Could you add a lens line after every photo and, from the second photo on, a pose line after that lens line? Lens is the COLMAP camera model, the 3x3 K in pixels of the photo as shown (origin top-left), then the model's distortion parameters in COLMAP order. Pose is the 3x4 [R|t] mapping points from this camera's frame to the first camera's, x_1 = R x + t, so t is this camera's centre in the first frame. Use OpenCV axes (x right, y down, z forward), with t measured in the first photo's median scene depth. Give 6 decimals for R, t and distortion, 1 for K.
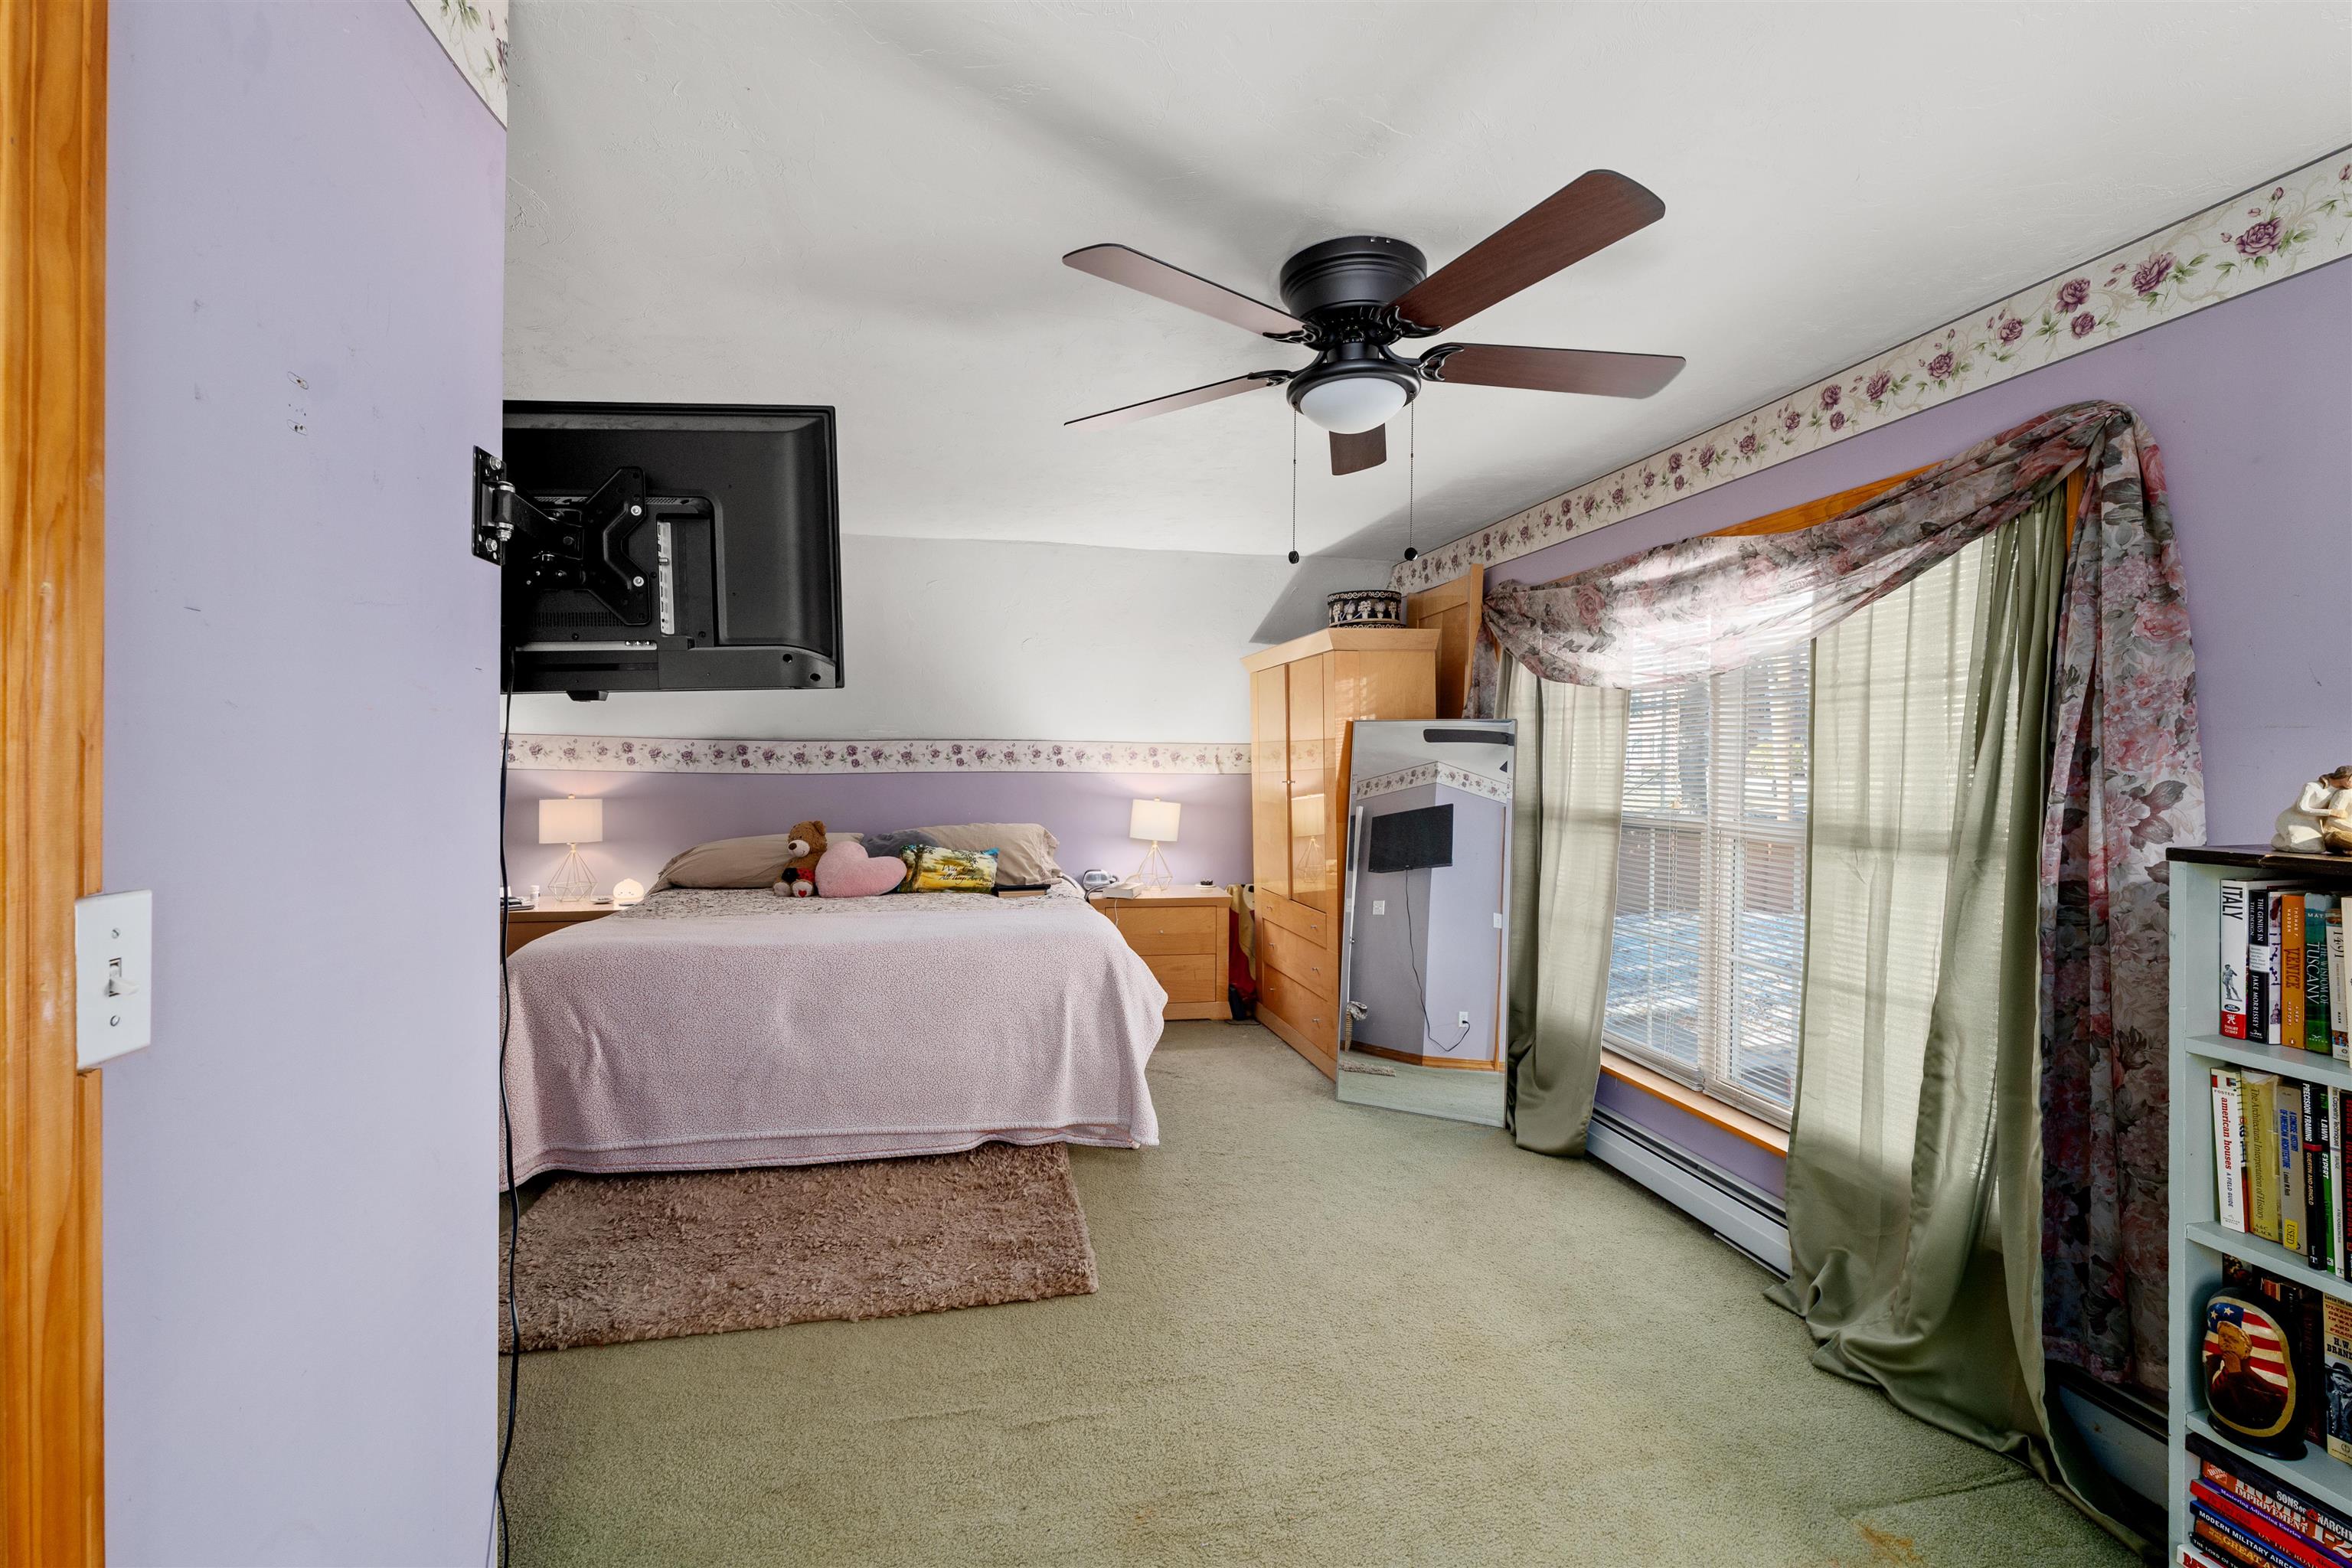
lens RADIAL K [[965.0, 0, 1172.4], [0, 965.0, 763.5], [0, 0, 1]] dist [0.000553, 0.000303]
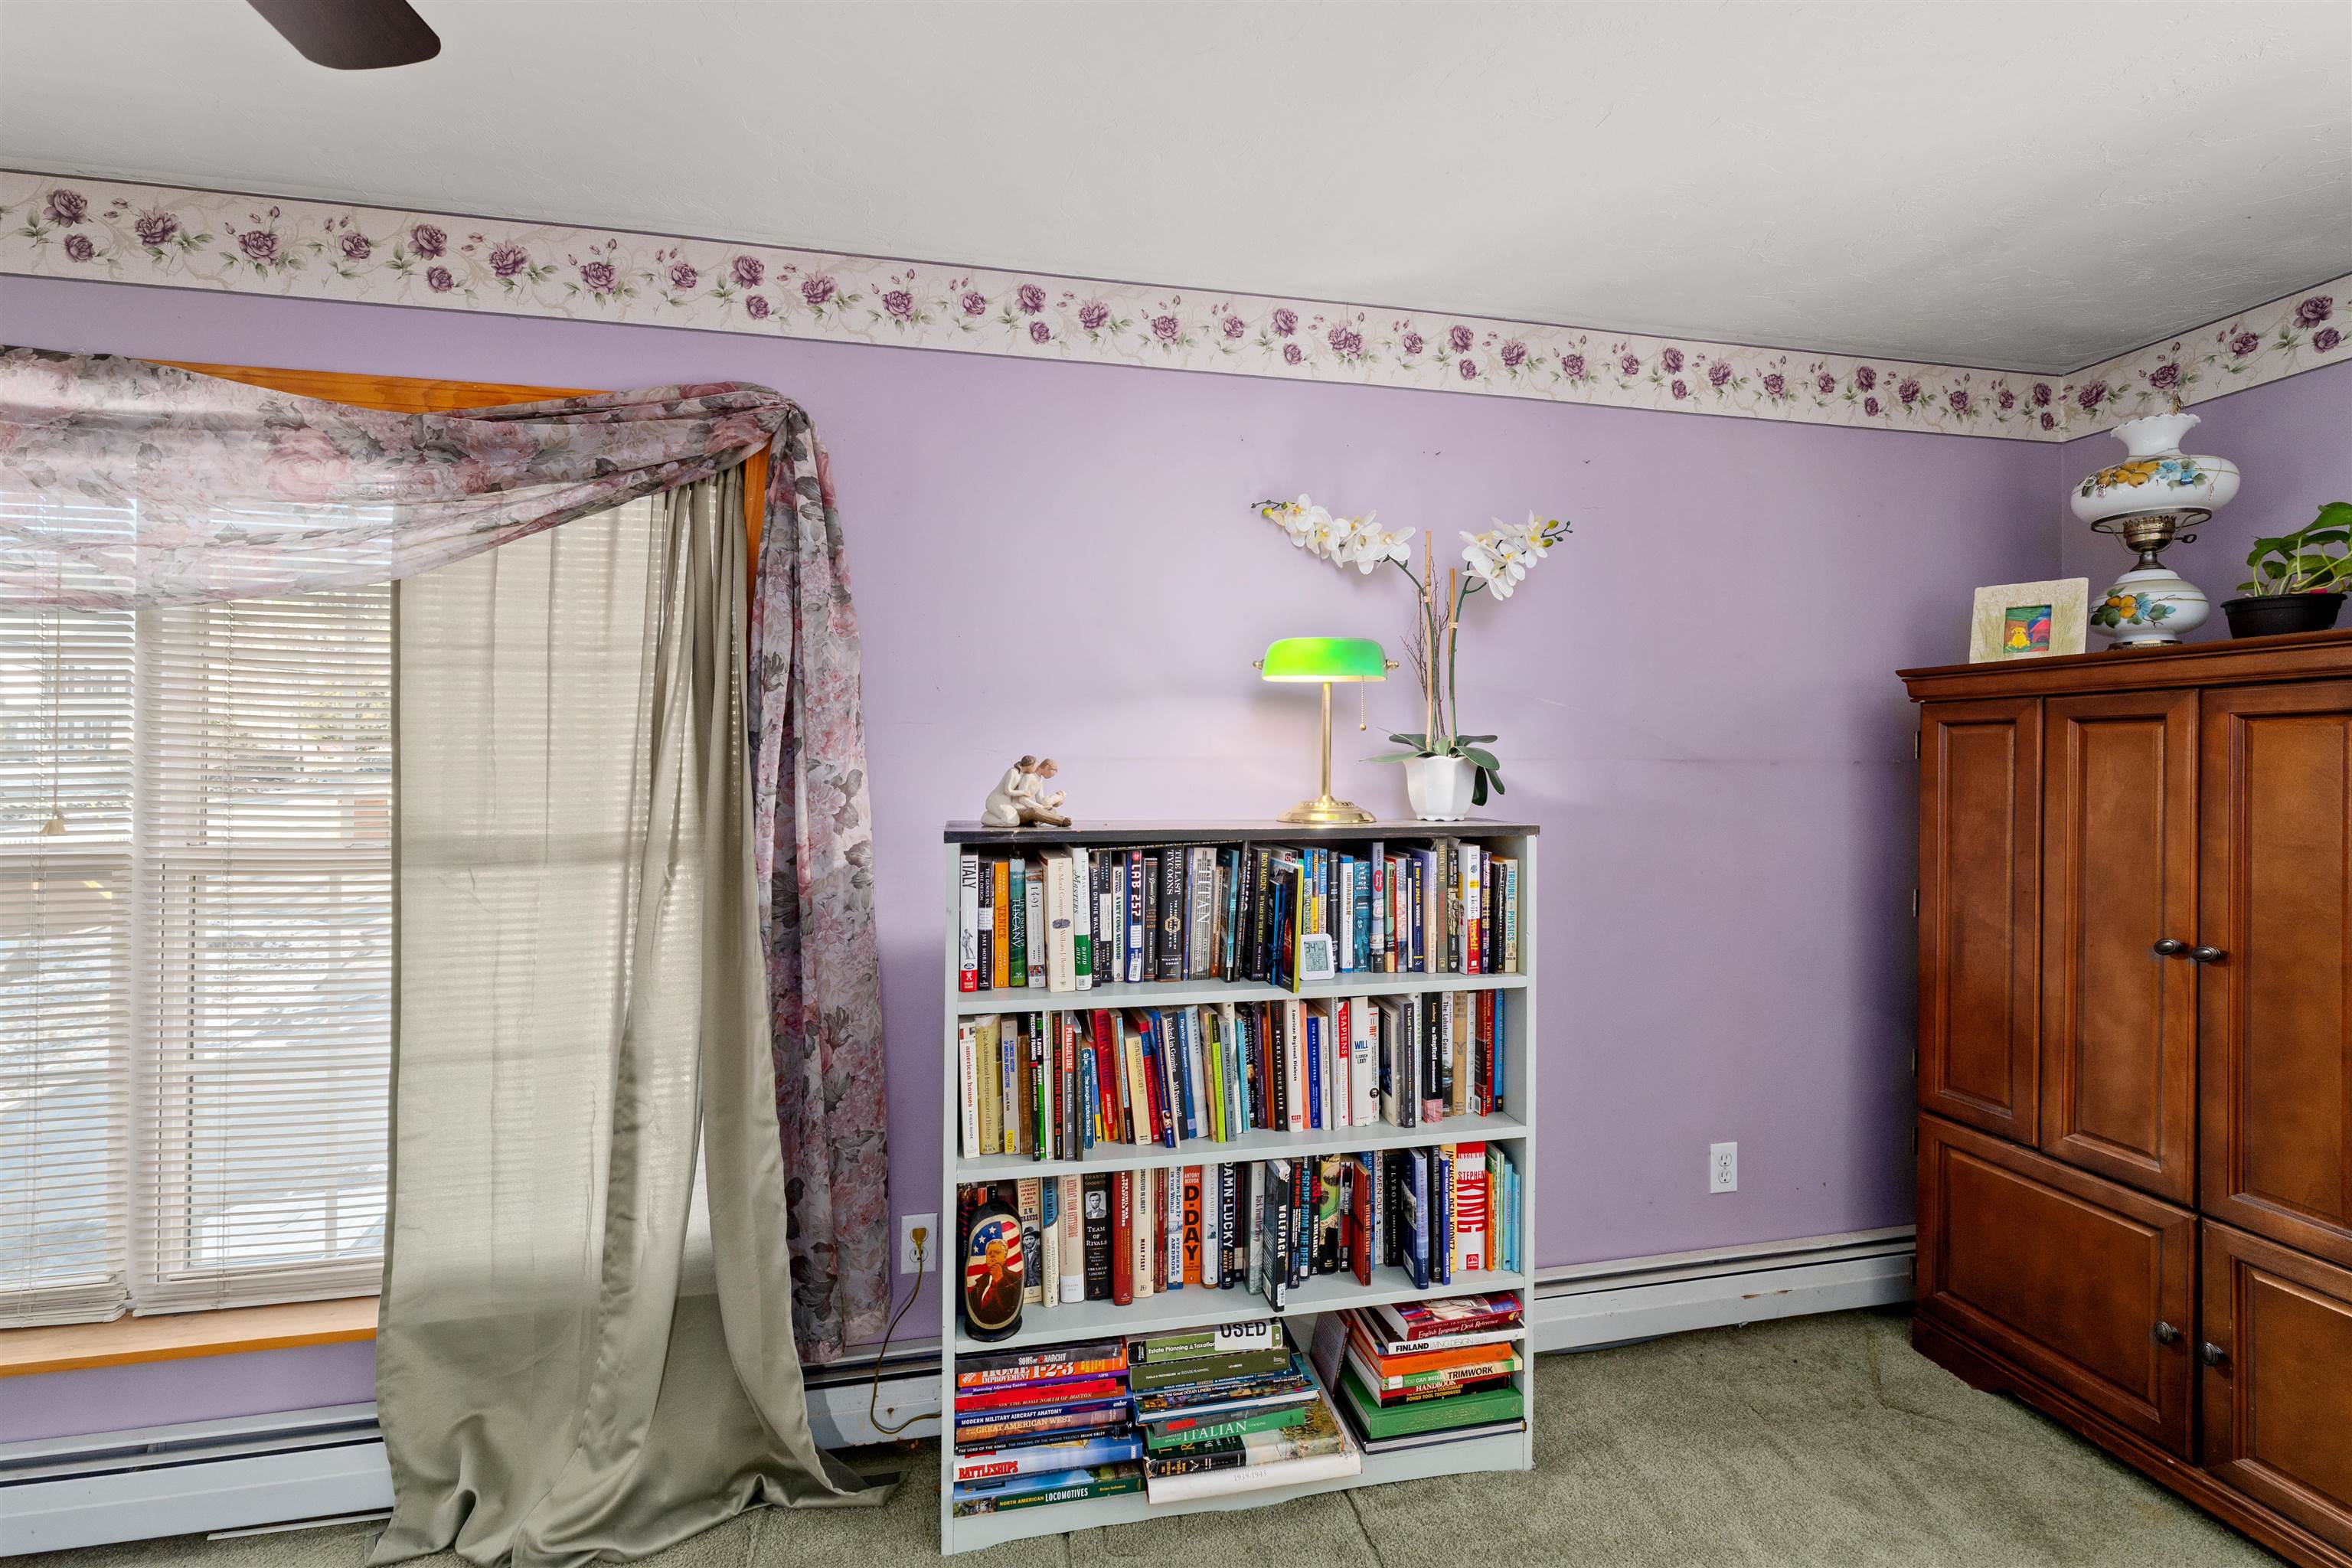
lens RADIAL K [[965.0, 0, 1169.8], [0, 965.0, 760.8], [0, 0, 1]] dist [0.000553, 0.000303]
pose [[0.018556, -0.006254, 0.999808, -0.023470], [-0.000382, 0.999980, 0.006262, 0.000837], [-0.999828, -0.000498, 0.018553, 0.385091]]
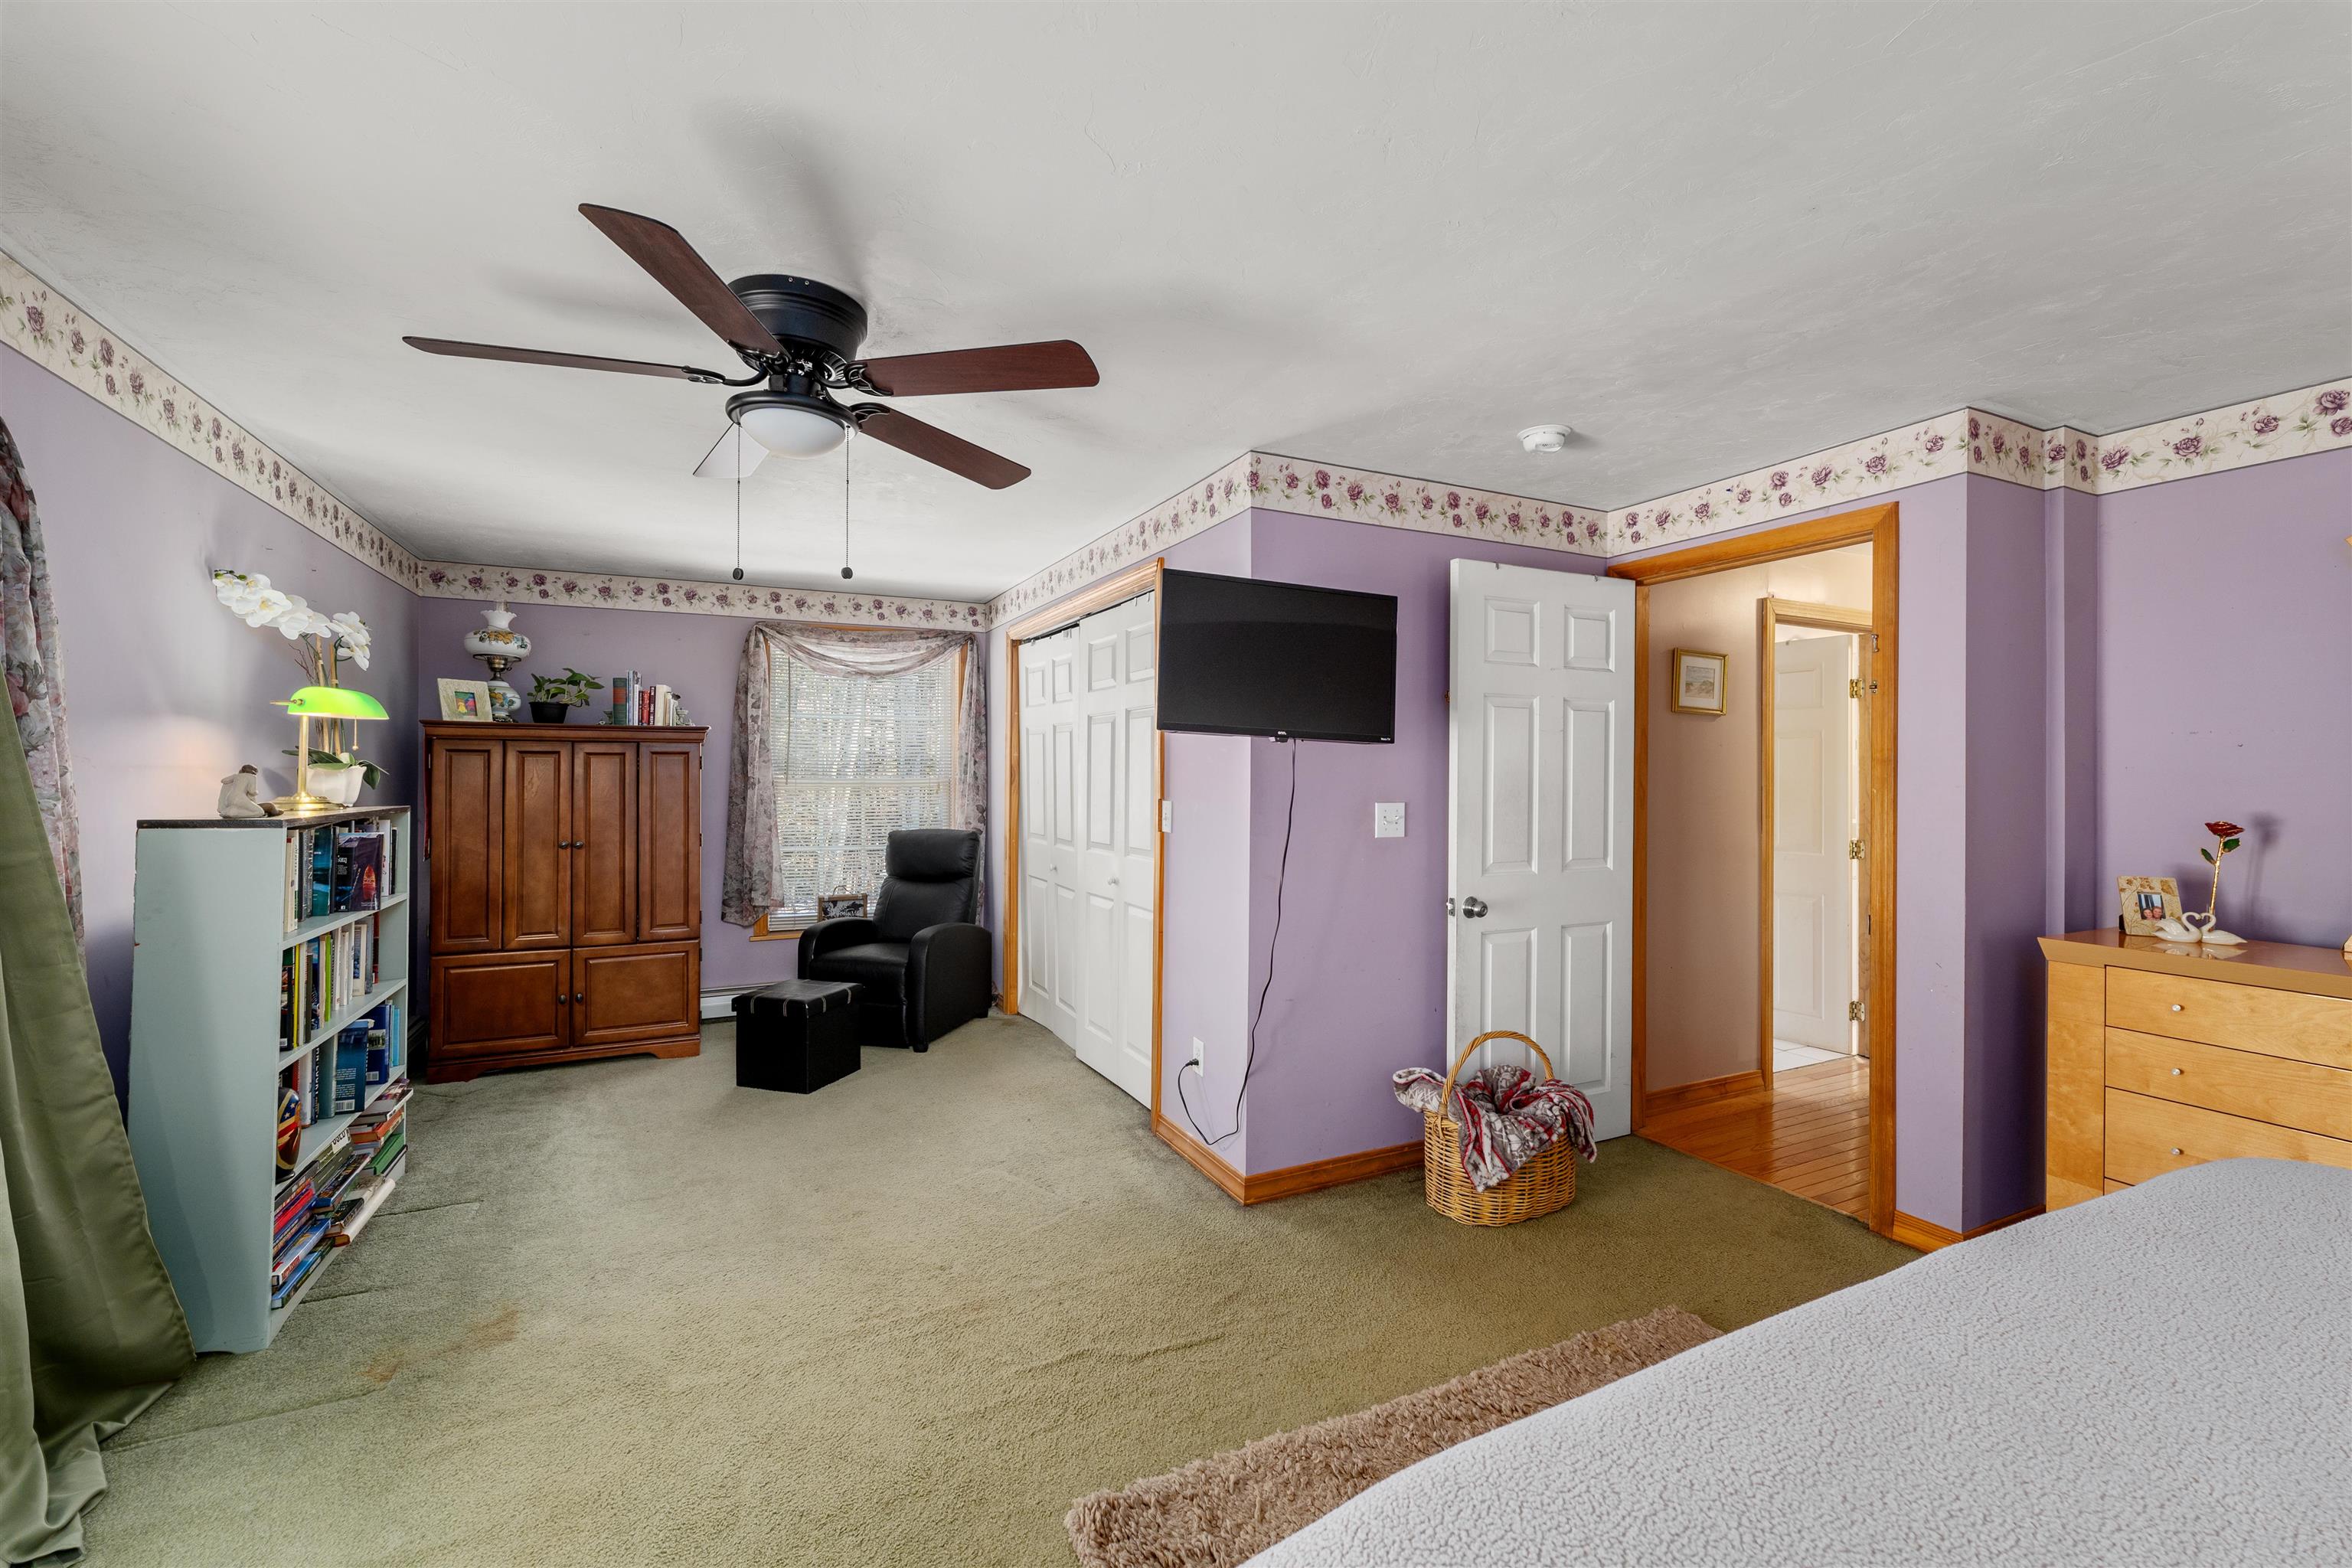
lens RADIAL K [[965.0, 0, 1177.4], [0, 965.0, 773.3], [0, 0, 1]] dist [0.000553, 0.000303]
pose [[-0.973836, -0.012004, -0.226934, 0.001605], [-0.011773, 0.999928, -0.002372, 0.001240], [0.226946, 0.000362, -0.973907, 1.474316]]
